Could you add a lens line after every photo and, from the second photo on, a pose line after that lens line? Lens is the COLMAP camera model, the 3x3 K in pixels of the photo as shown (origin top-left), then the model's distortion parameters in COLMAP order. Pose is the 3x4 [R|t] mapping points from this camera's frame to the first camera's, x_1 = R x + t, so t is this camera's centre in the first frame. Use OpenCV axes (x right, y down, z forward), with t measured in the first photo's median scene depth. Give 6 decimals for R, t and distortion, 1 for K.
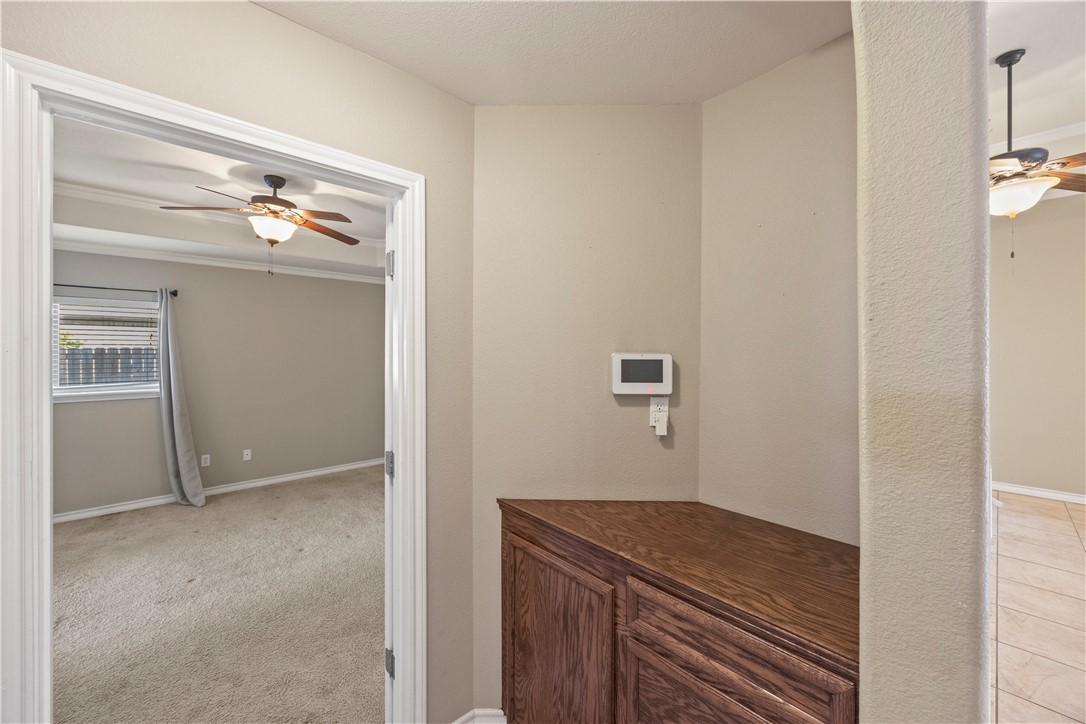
lens RADIAL K [[413.9, 0, 546.1], [0, 413.9, 356.0], [0, 0, 1]] dist [-0.005480, 0.000974]
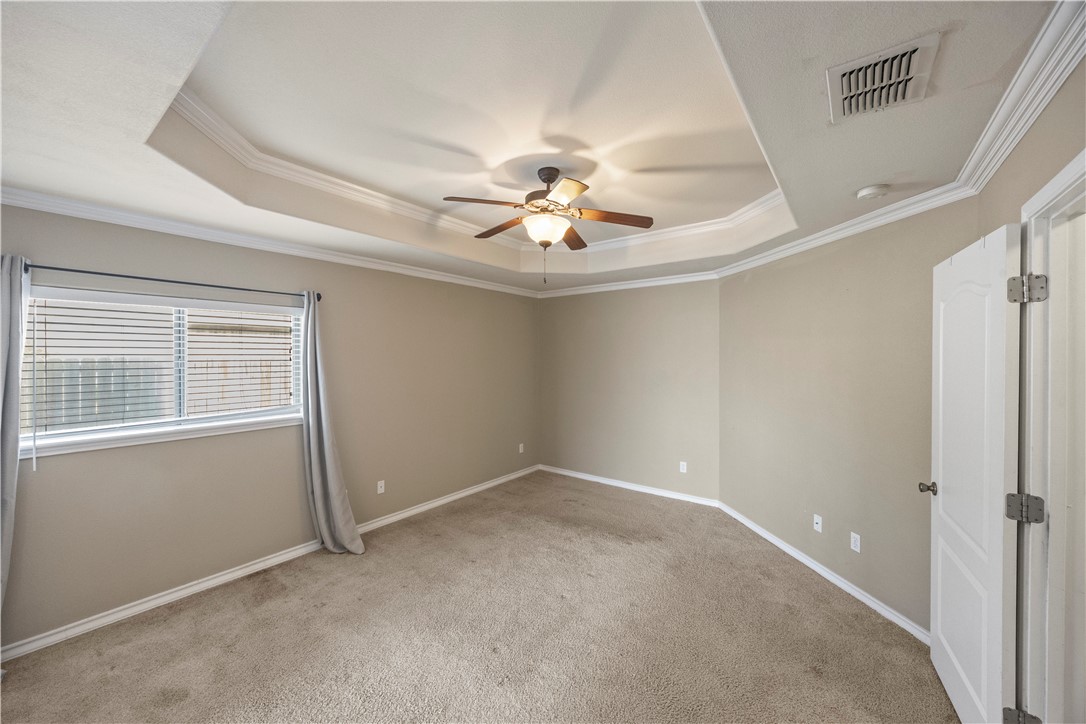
lens RADIAL K [[413.9, 0, 542.2], [0, 413.9, 360.0], [0, 0, 1]] dist [-0.005480, 0.000974]
pose [[0.985256, -0.004187, 0.171033, -0.651392], [0.004068, 0.999991, 0.001047, -0.027881], [-0.171036, -0.000336, 0.985265, 0.119814]]
